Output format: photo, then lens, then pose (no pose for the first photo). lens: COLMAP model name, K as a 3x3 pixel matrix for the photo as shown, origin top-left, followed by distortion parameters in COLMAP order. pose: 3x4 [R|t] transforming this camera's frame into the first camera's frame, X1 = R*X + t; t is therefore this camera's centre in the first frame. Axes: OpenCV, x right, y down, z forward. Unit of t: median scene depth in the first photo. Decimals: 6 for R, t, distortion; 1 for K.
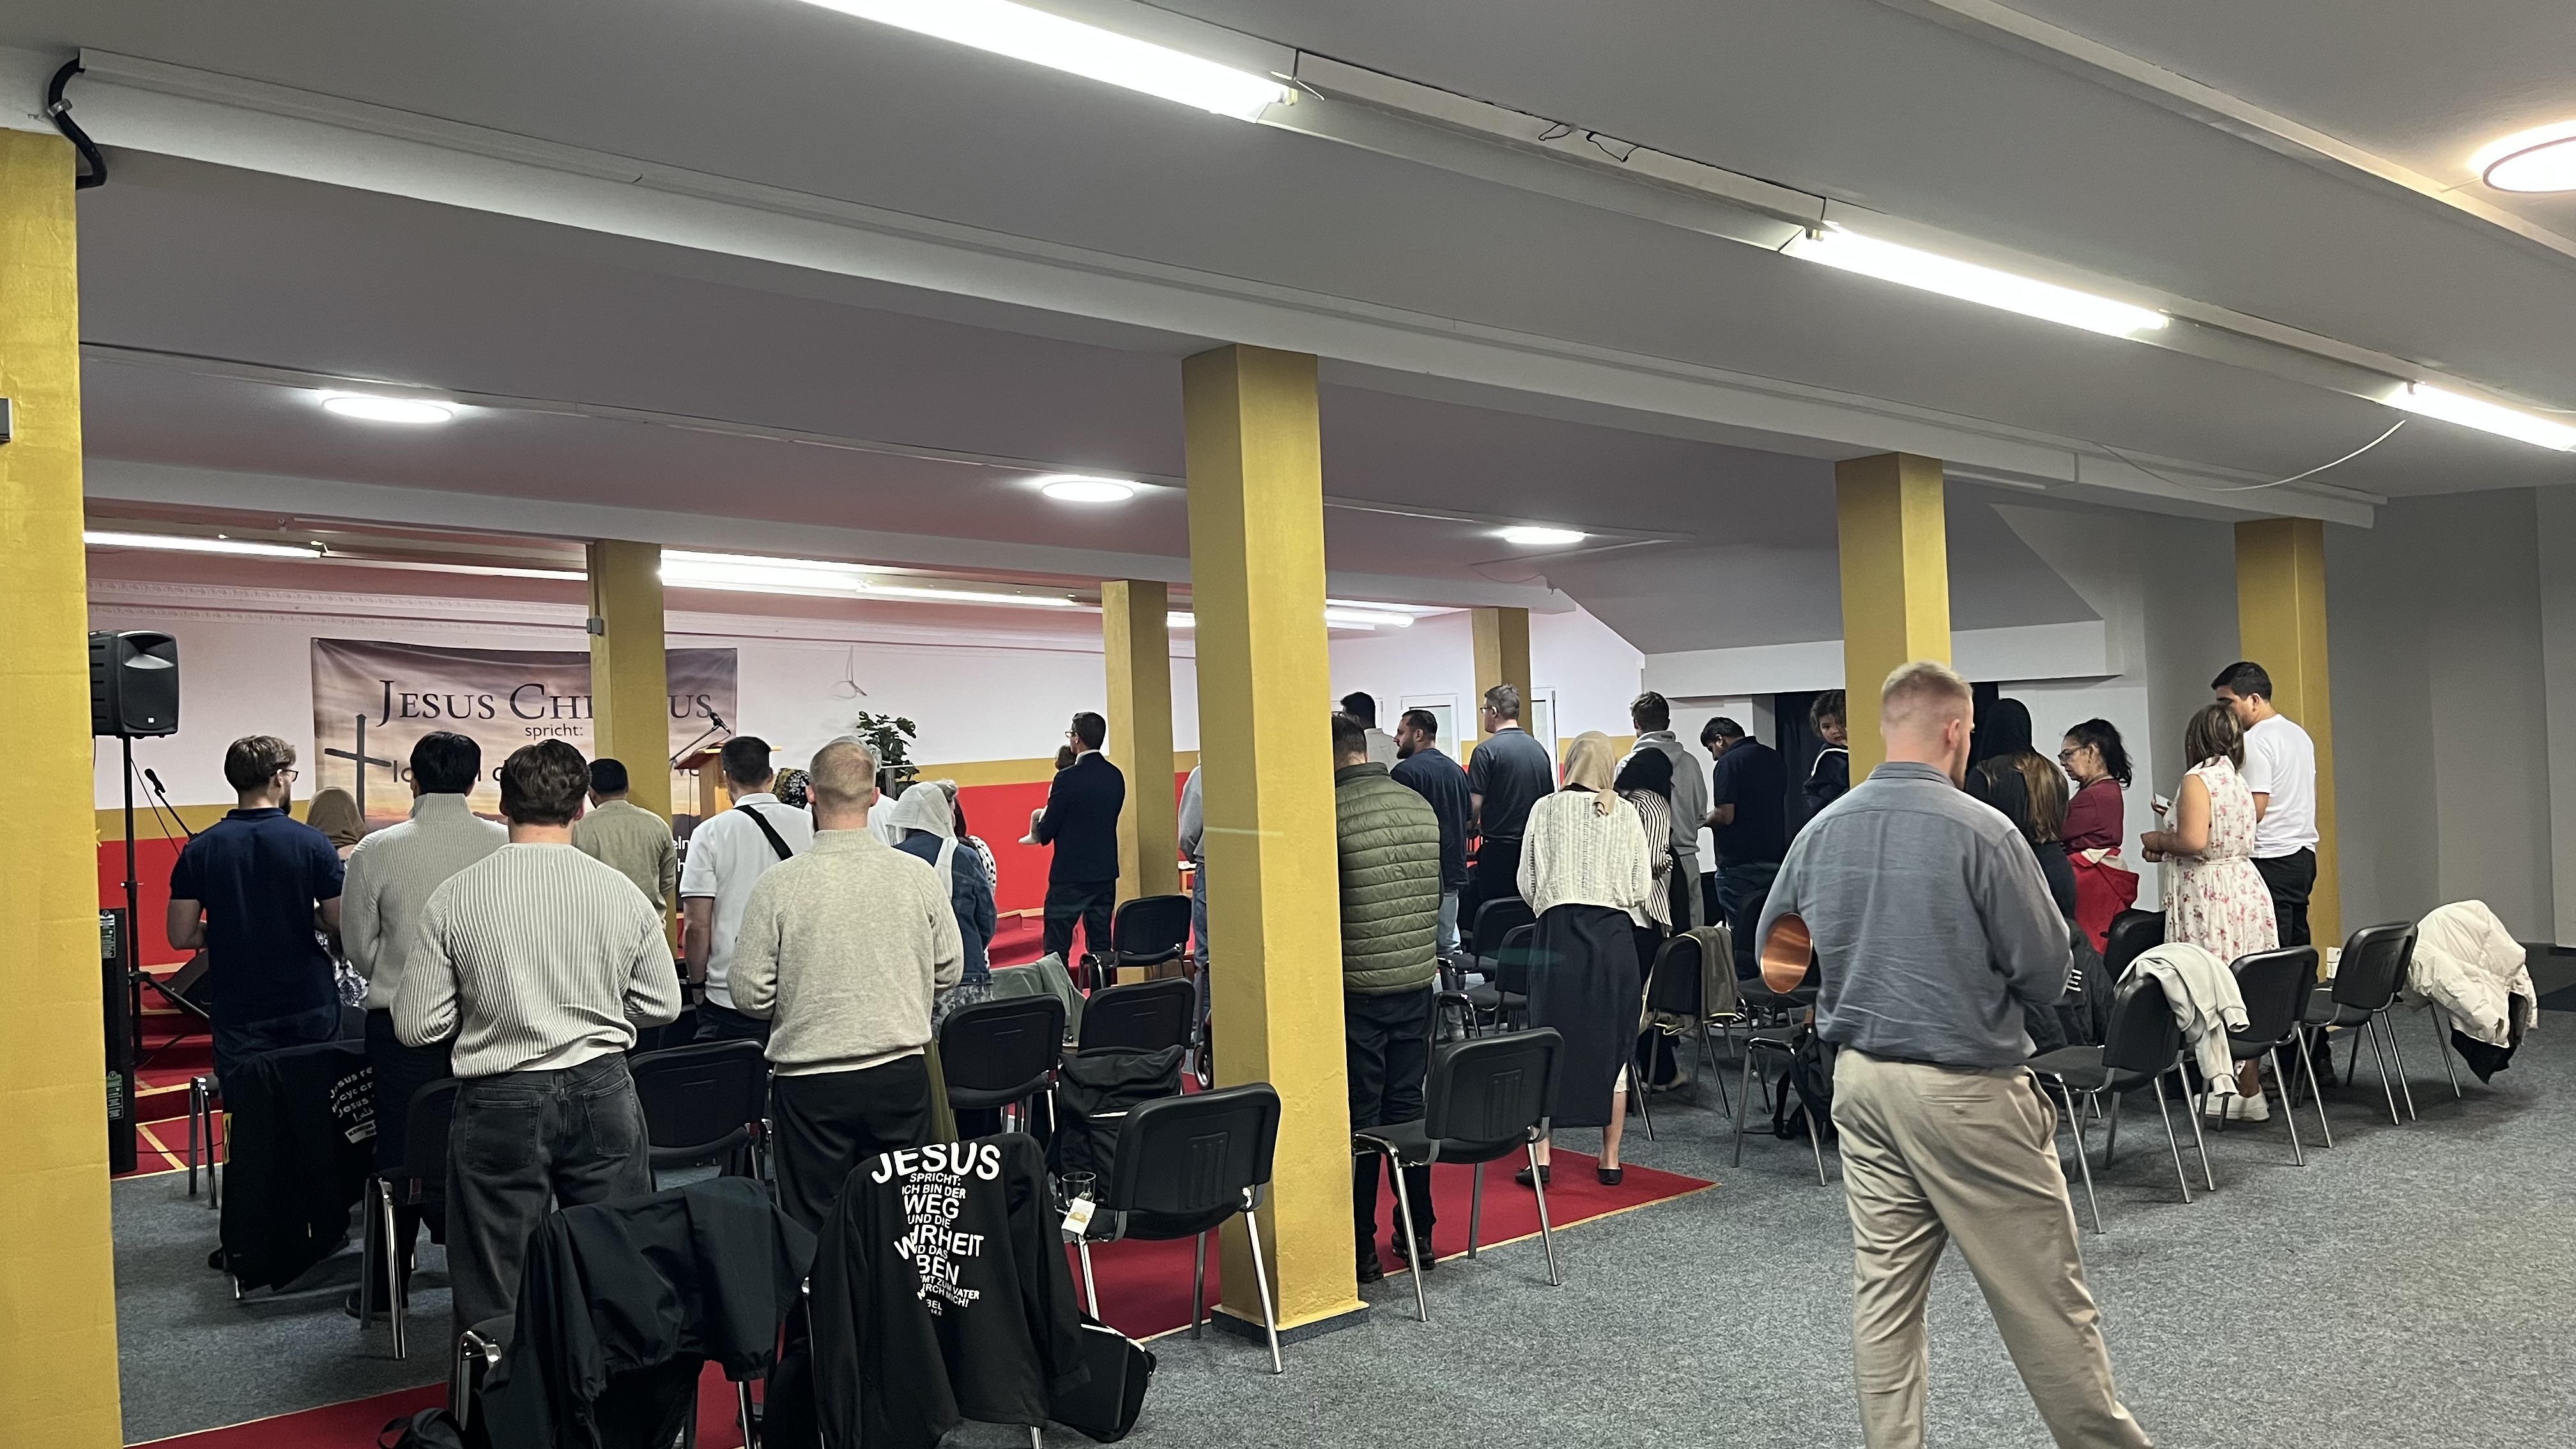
lens RADIAL K [[1941.2, 0, 1316.7], [0, 1941.2, 705.1], [0, 0, 1]] dist [0.049451, -0.062216]
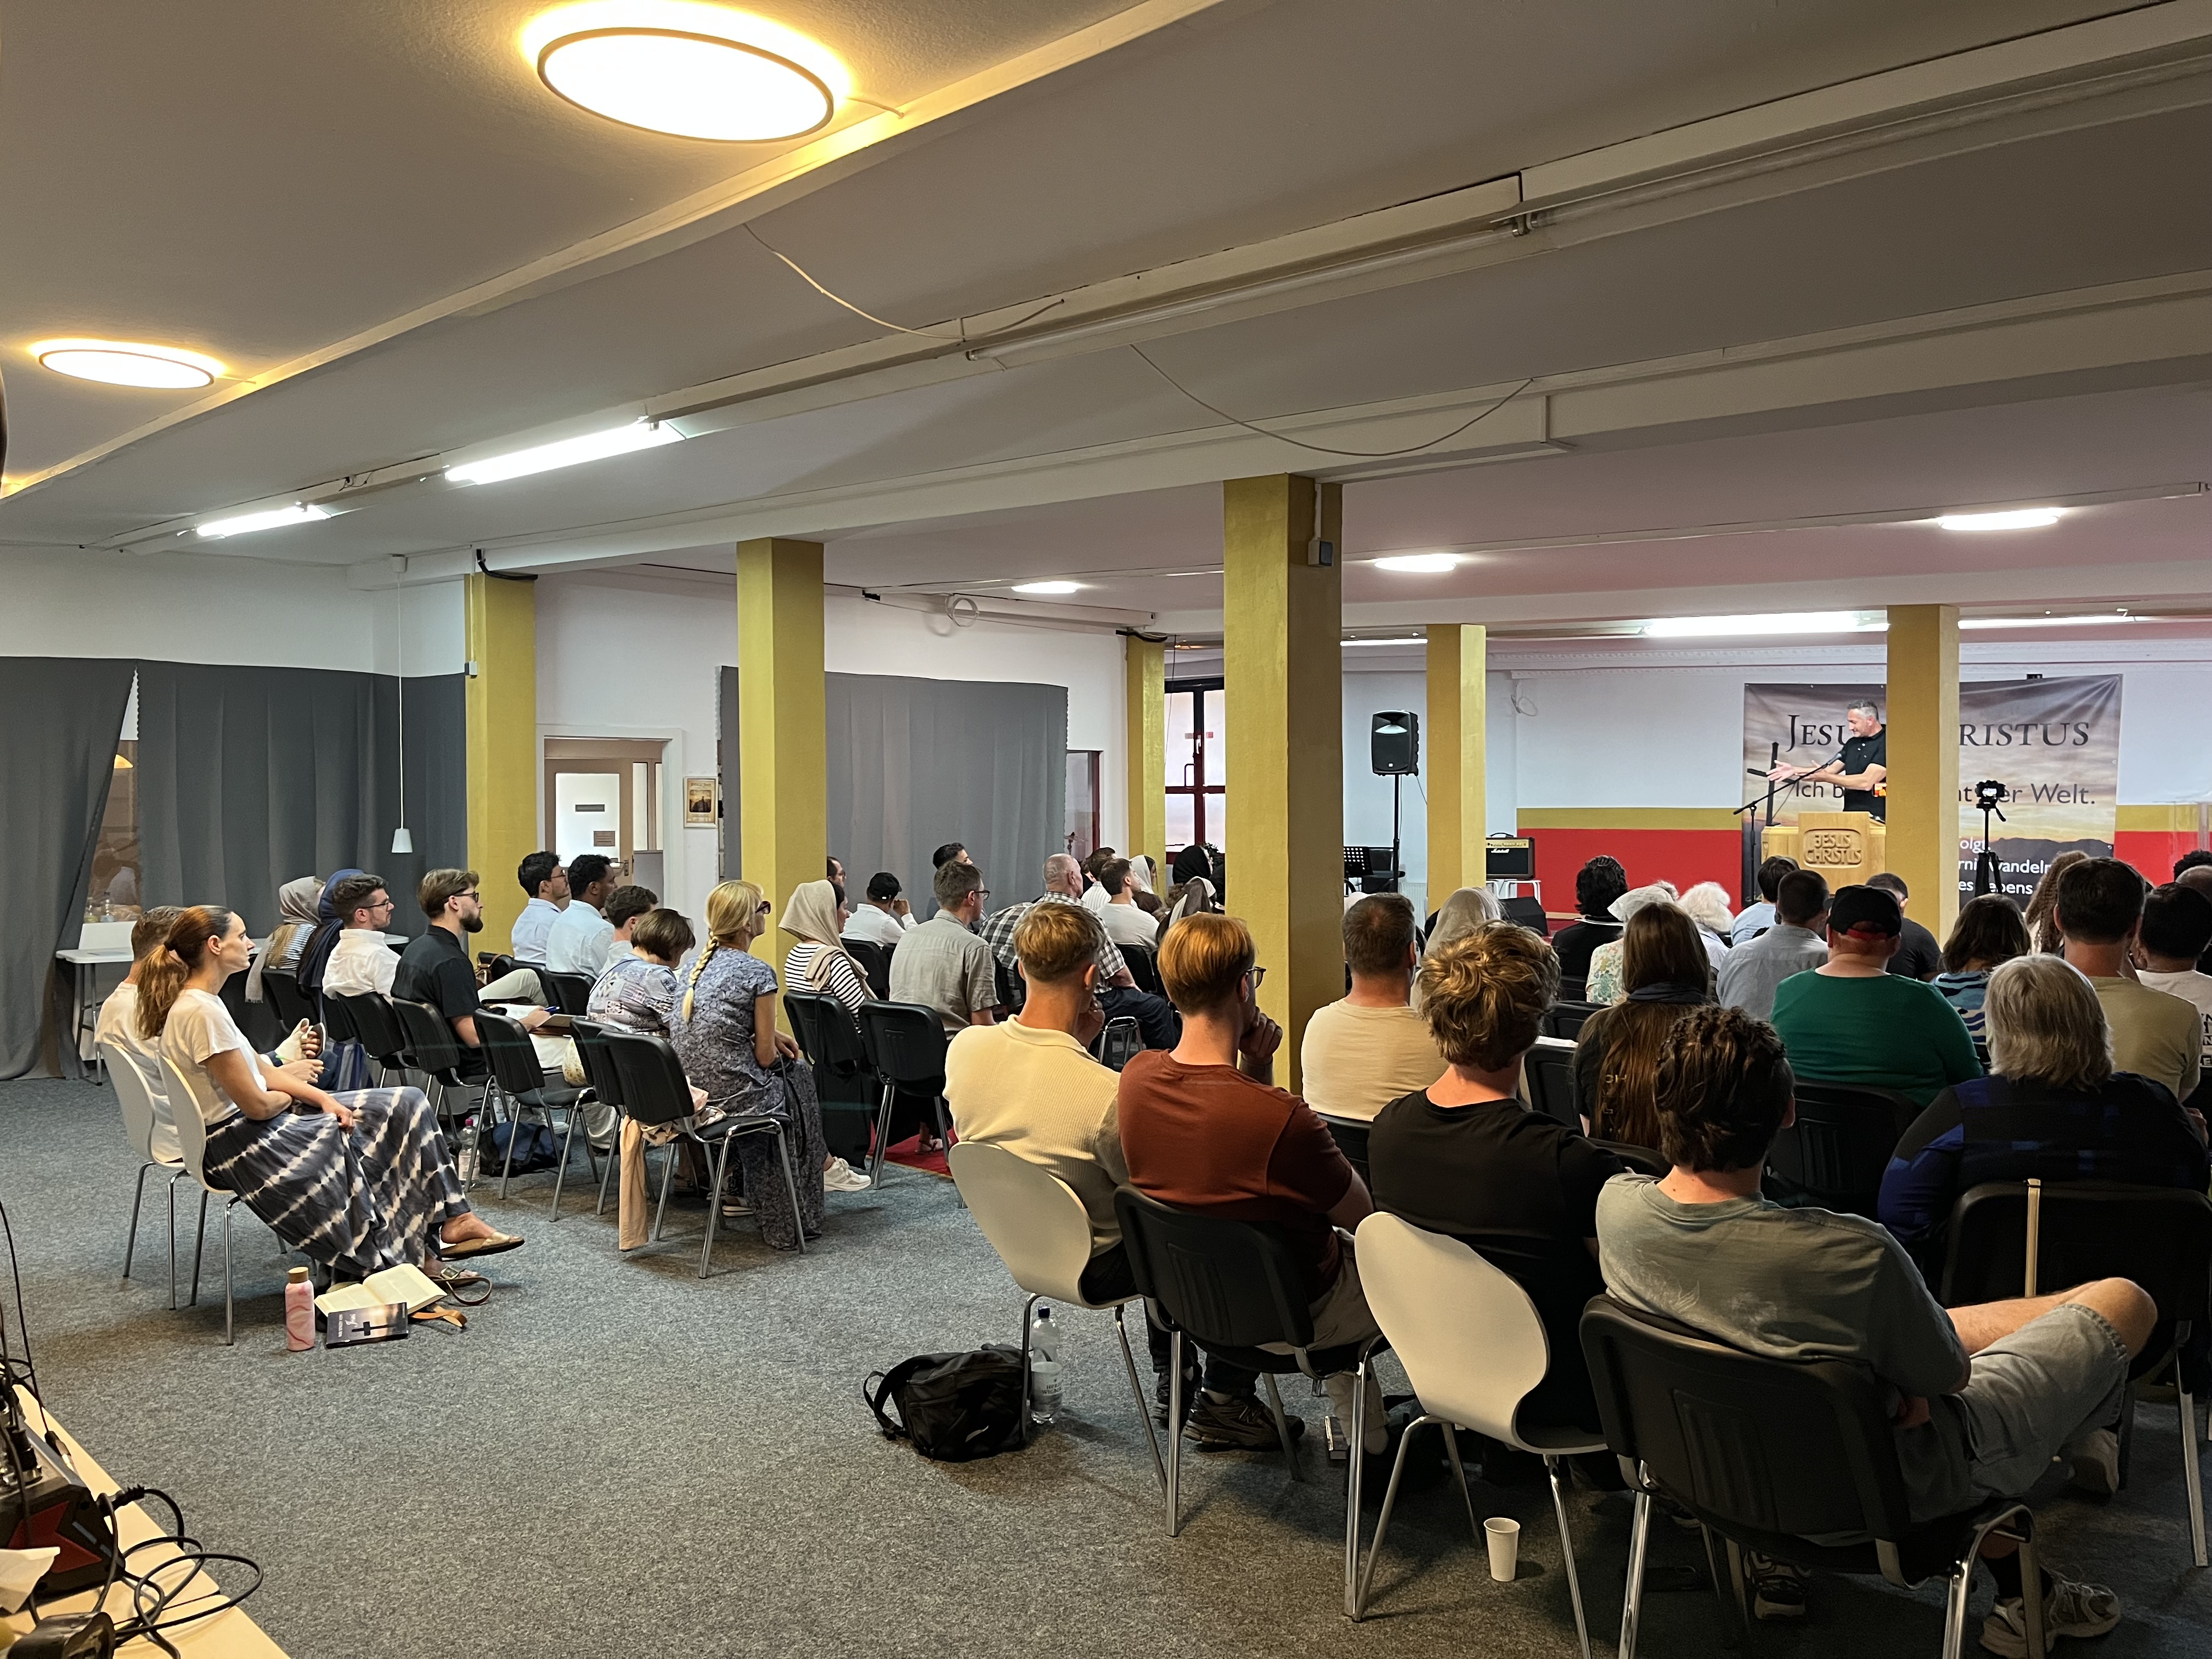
lens RADIAL K [[1673.2, 0, 1116.2], [0, 1673.2, 834.3], [0, 0, 1]] dist [0.035921, -0.042641]
pose [[0.103233, 0.062405, -0.992698, 0.556691], [0.014606, 0.997827, 0.064246, -0.012023], [0.994550, -0.021132, 0.102097, 0.470930]]
